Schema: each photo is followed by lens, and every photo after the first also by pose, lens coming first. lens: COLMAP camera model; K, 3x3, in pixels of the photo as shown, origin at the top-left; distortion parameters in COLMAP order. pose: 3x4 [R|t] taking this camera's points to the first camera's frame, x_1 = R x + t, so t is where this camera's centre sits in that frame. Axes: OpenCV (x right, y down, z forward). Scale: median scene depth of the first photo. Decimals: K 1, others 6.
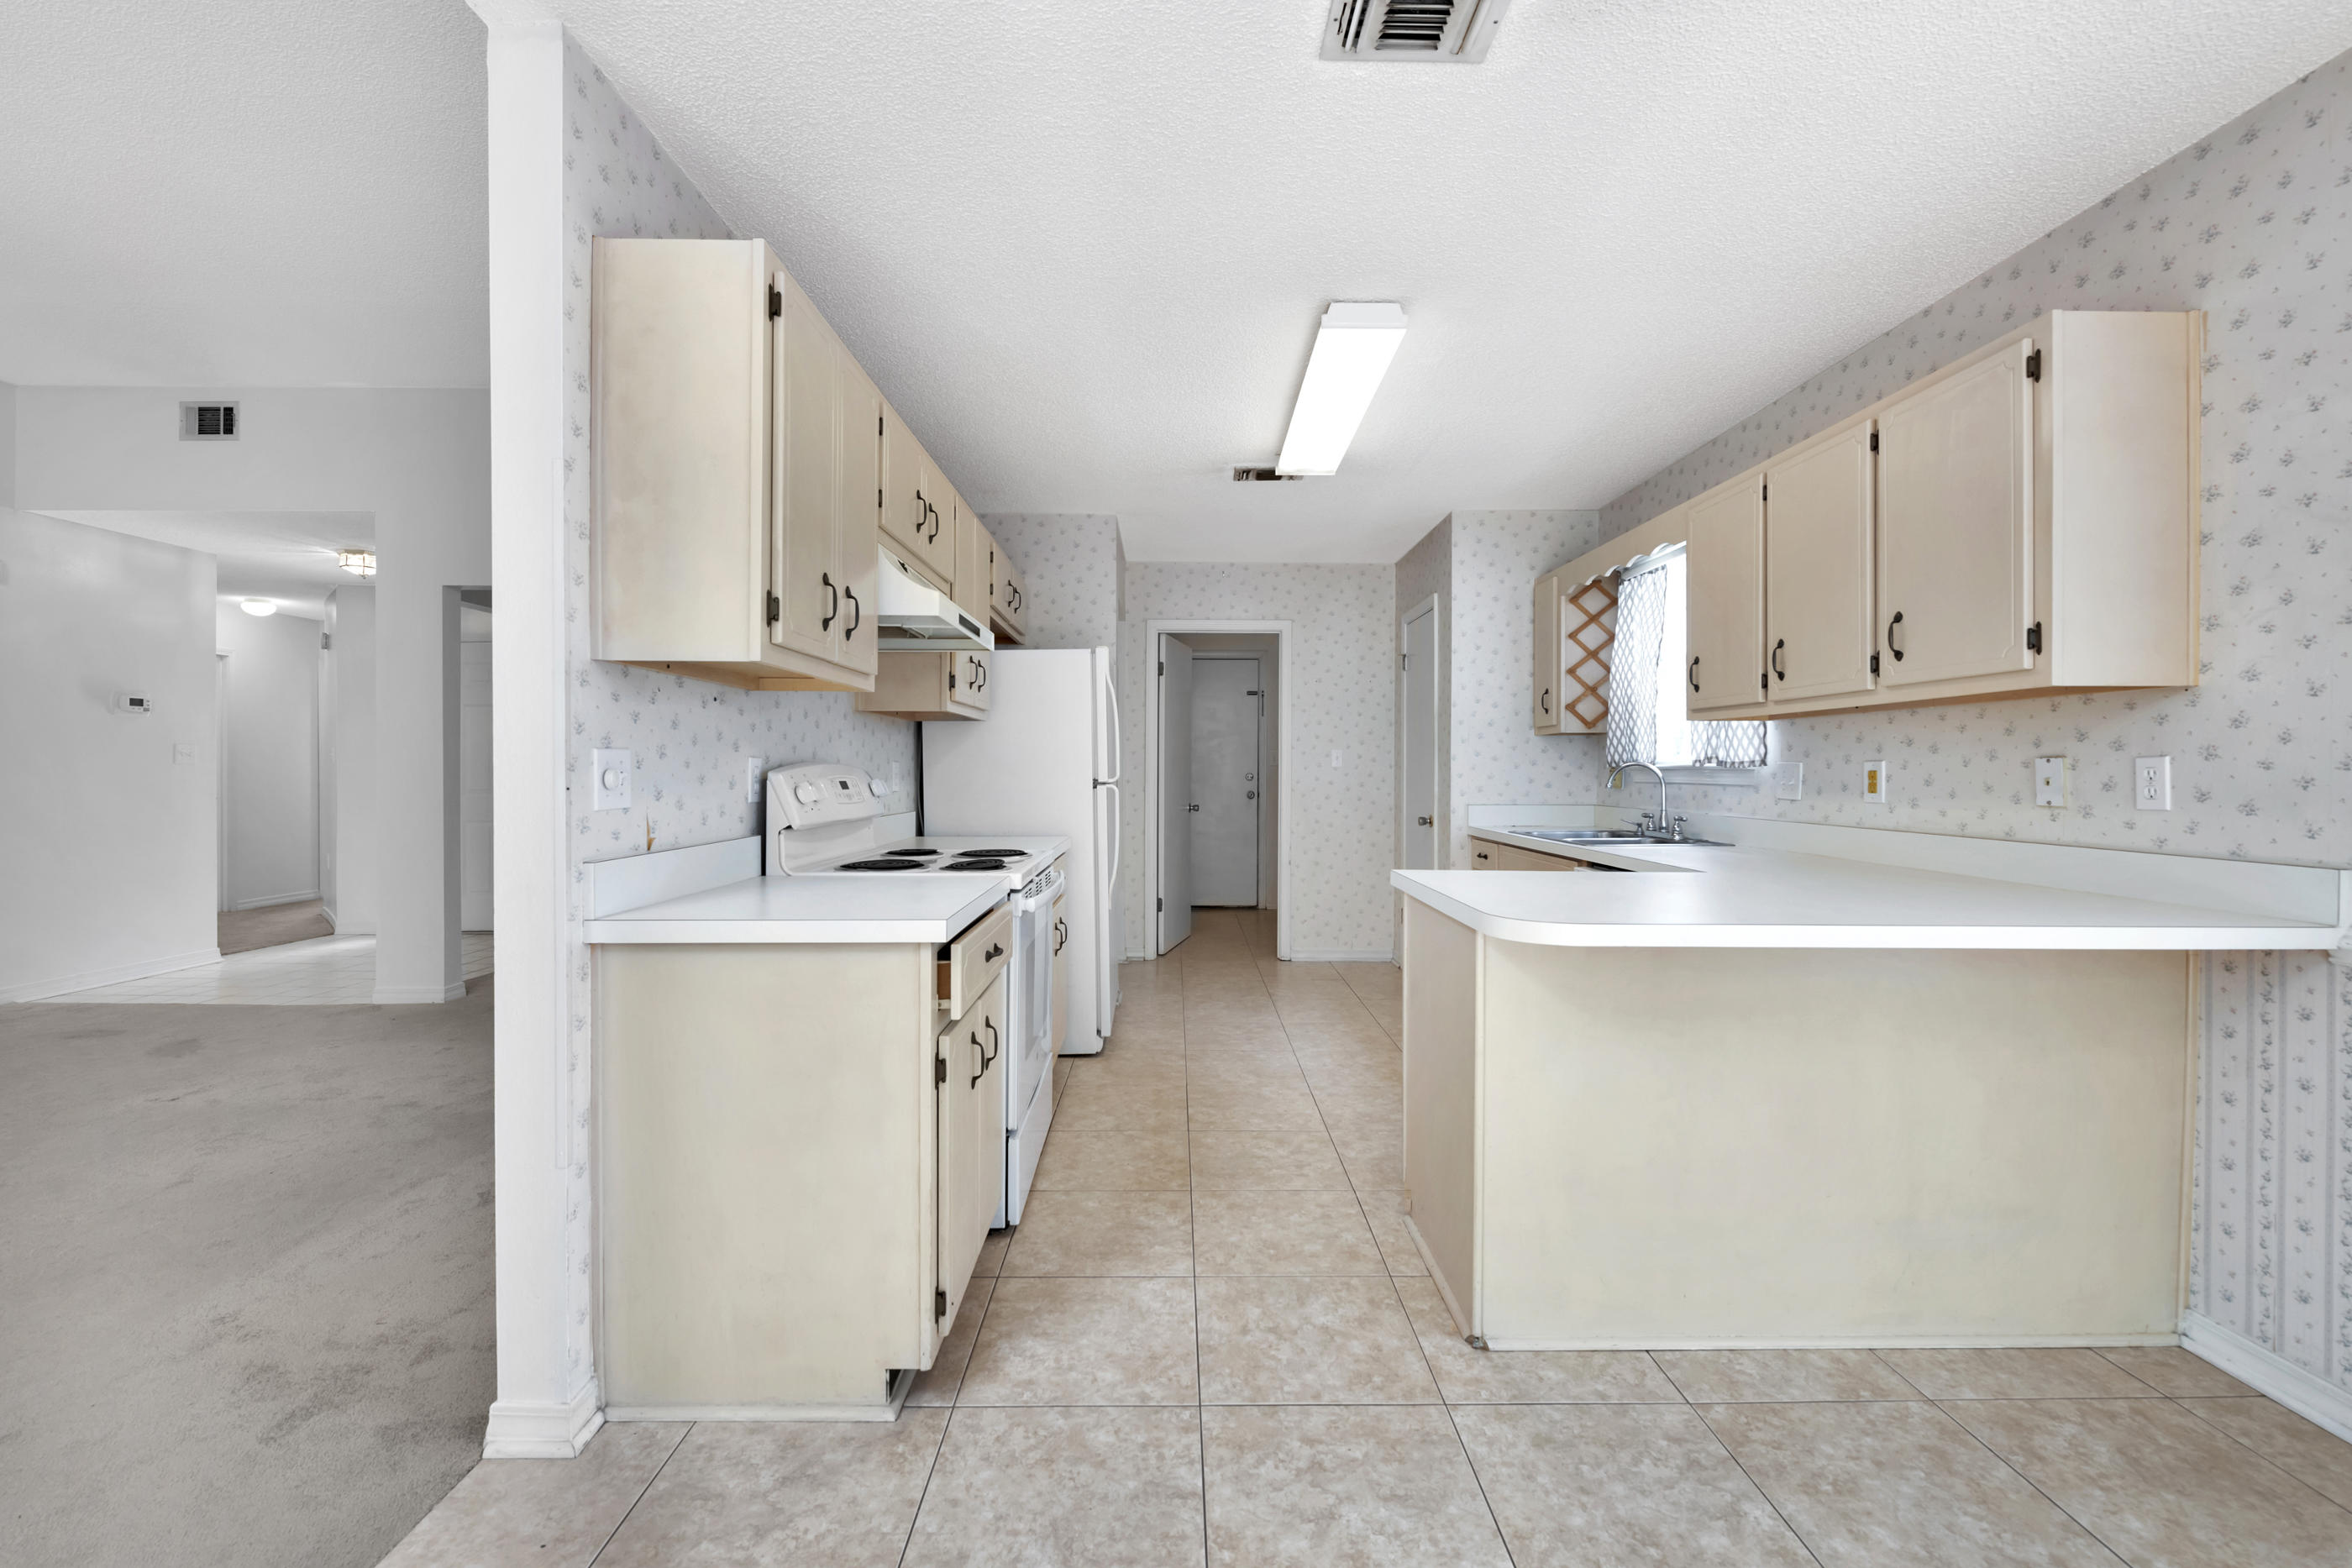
lens RADIAL K [[957.3, 0, 1182.5], [0, 957.3, 778.3], [0, 0, 1]] dist [-0.000498, -0.002826]
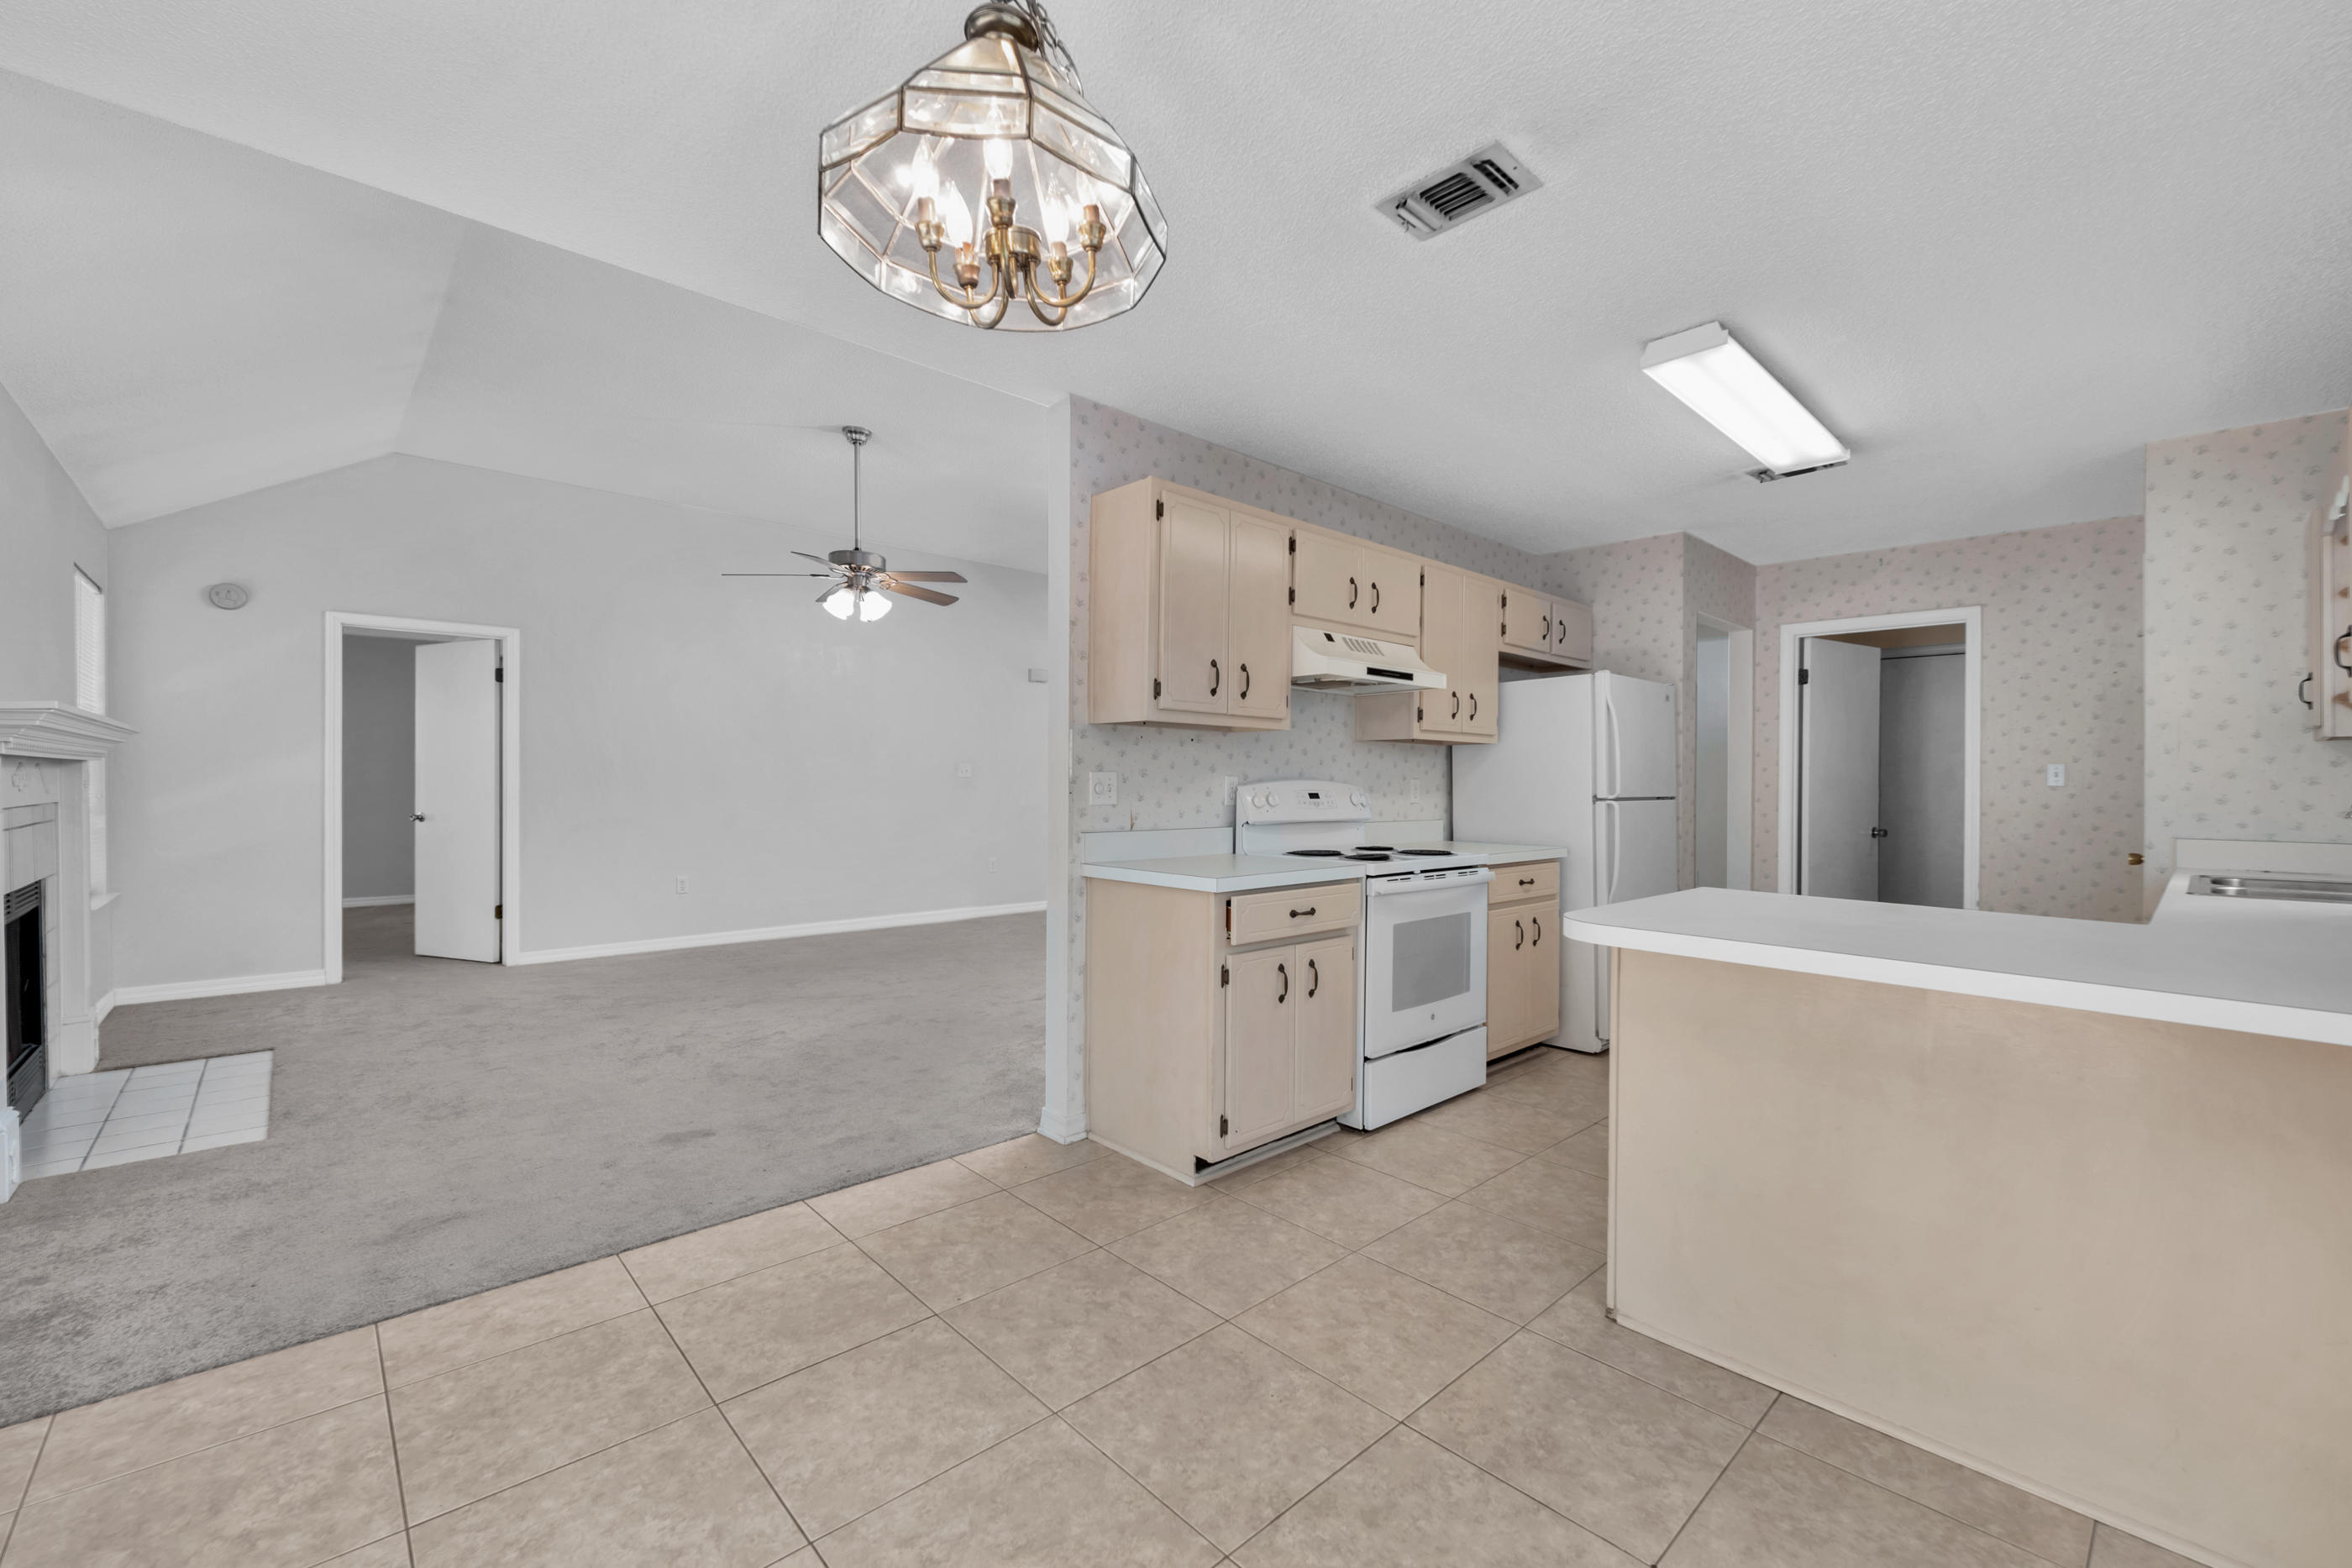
lens RADIAL K [[957.3, 0, 1207.7], [0, 957.3, 782.2], [0, 0, 1]] dist [-0.000498, -0.002826]
pose [[0.682599, 0.002749, -0.730788, 0.523437], [-0.013302, 0.999874, -0.008664, 0.001479], [0.730672, 0.015635, 0.682550, -0.055756]]
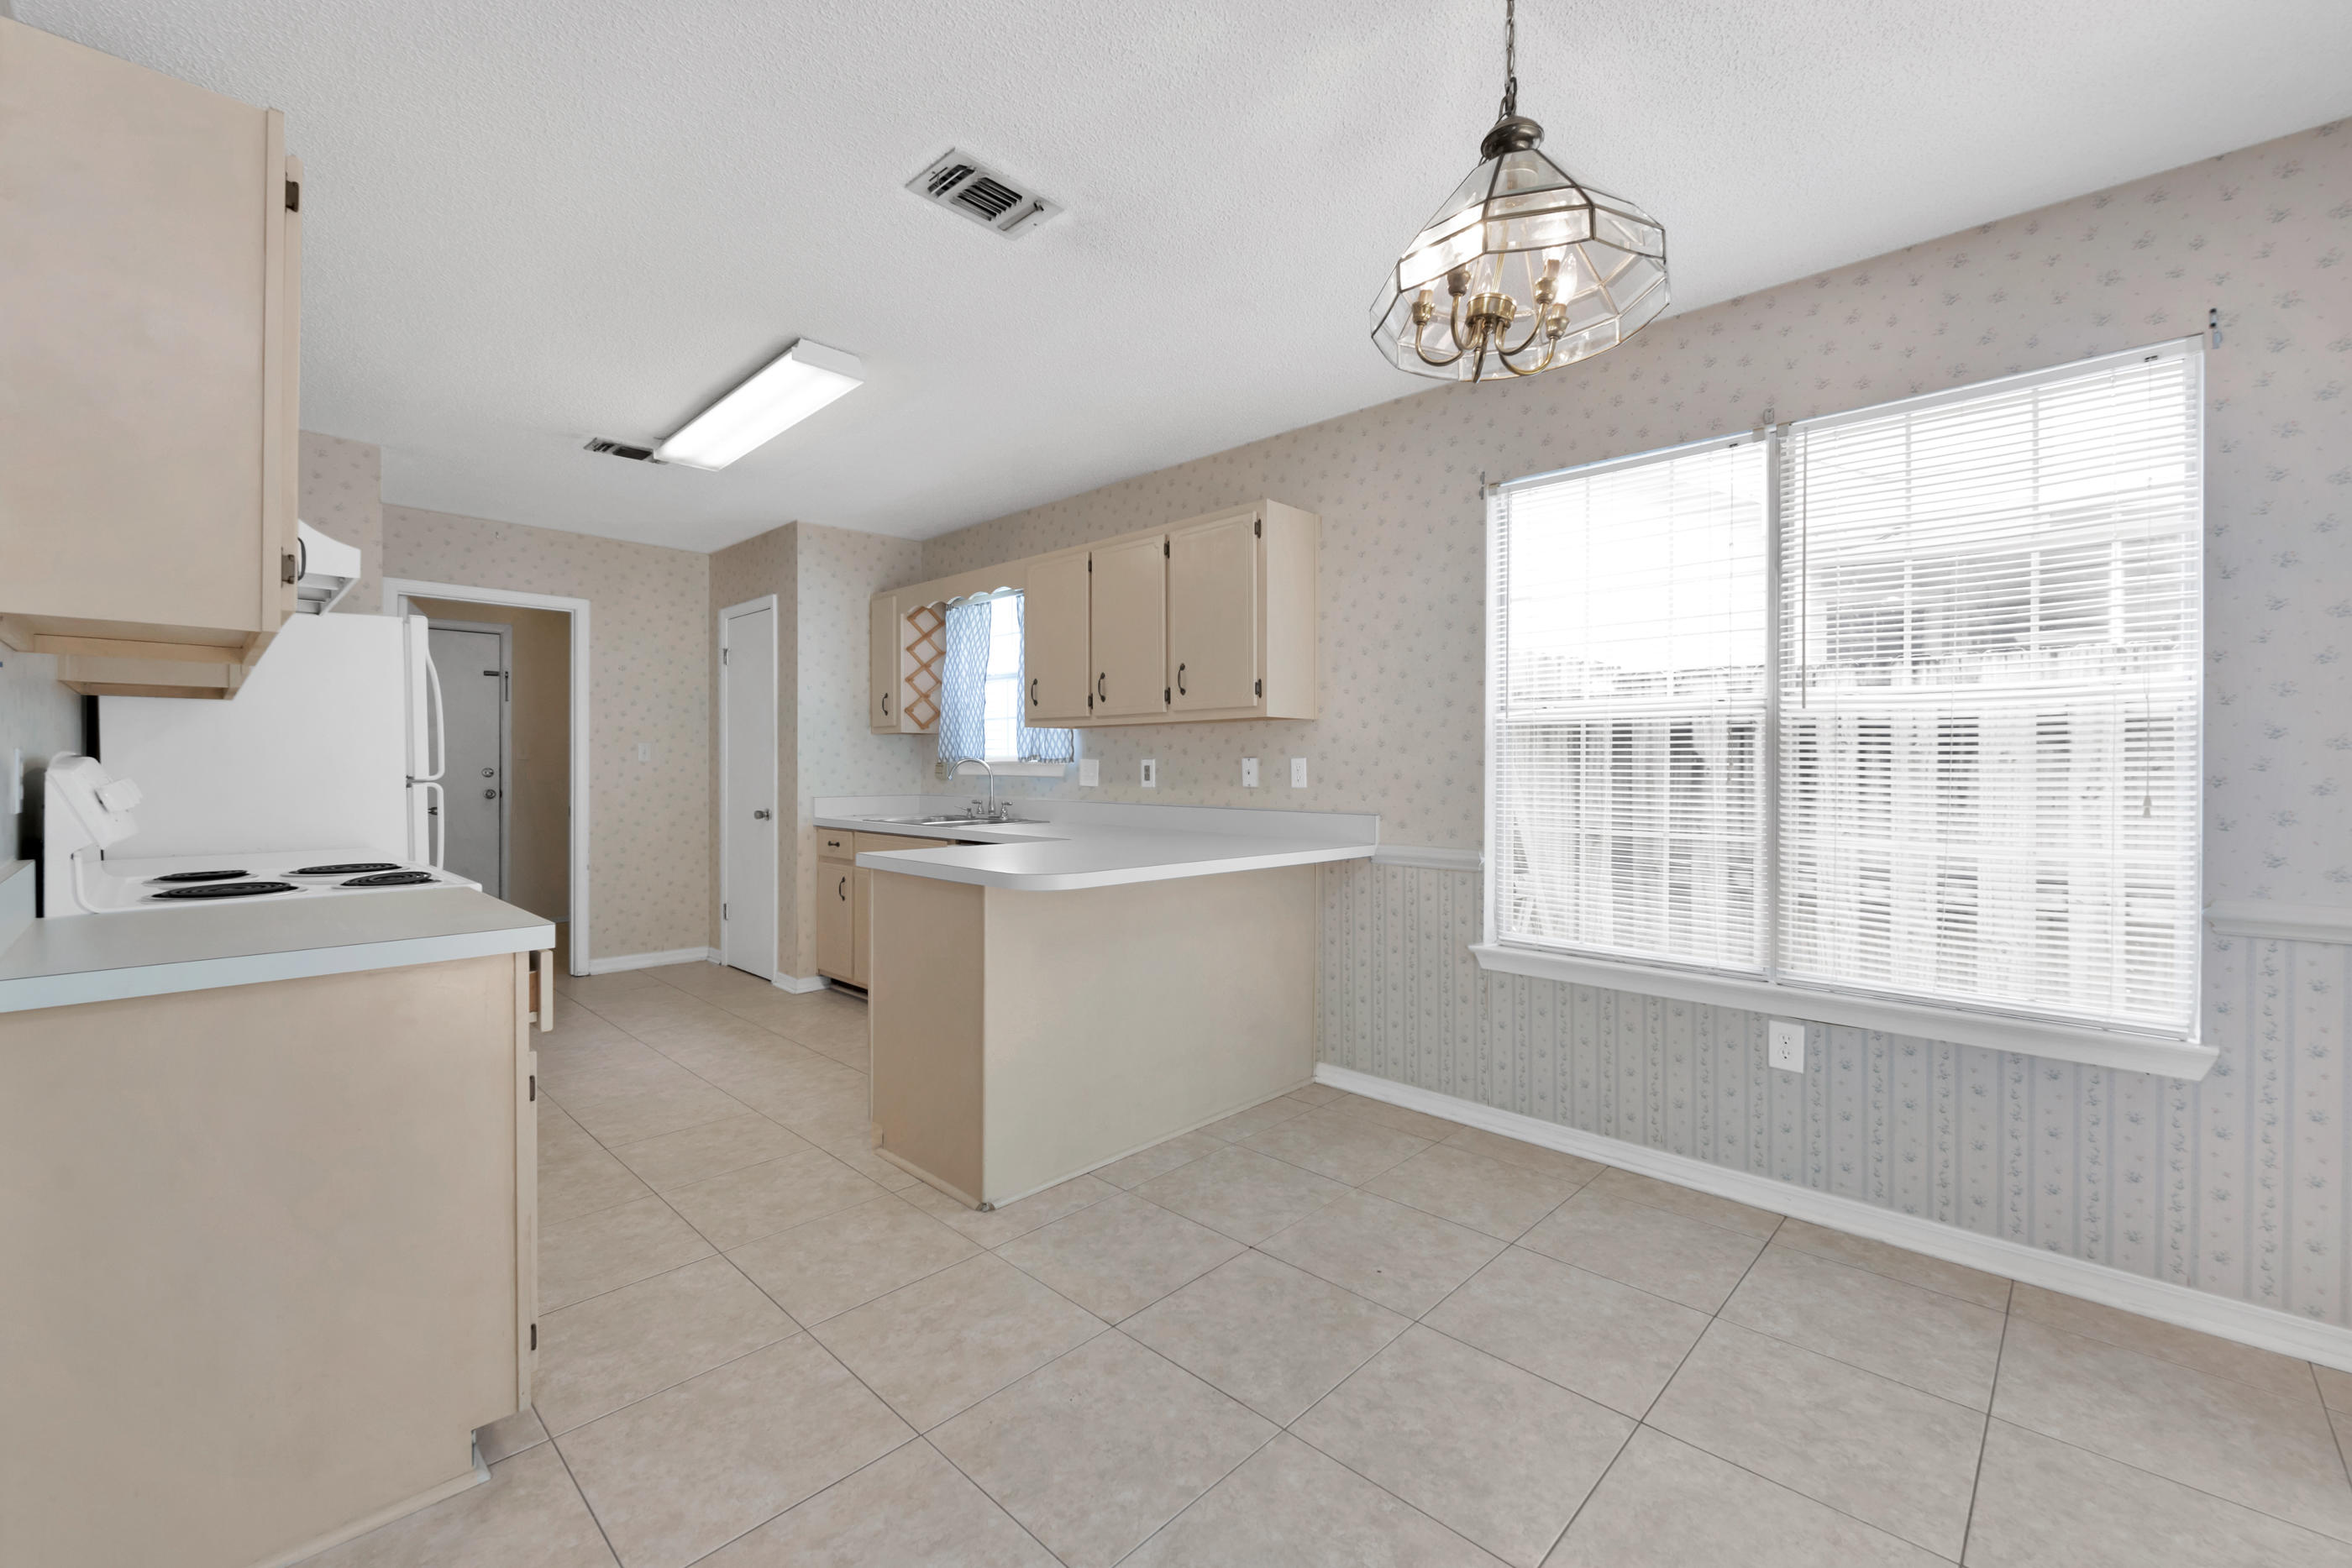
lens RADIAL K [[957.3, 0, 1182.3], [0, 957.3, 772.7], [0, 0, 1]] dist [-0.000498, -0.002826]
pose [[0.698916, -0.006116, 0.715178, -0.285186], [0.006011, 0.999978, 0.002677, -0.000620], [-0.715179, 0.002428, 0.698937, -0.065072]]
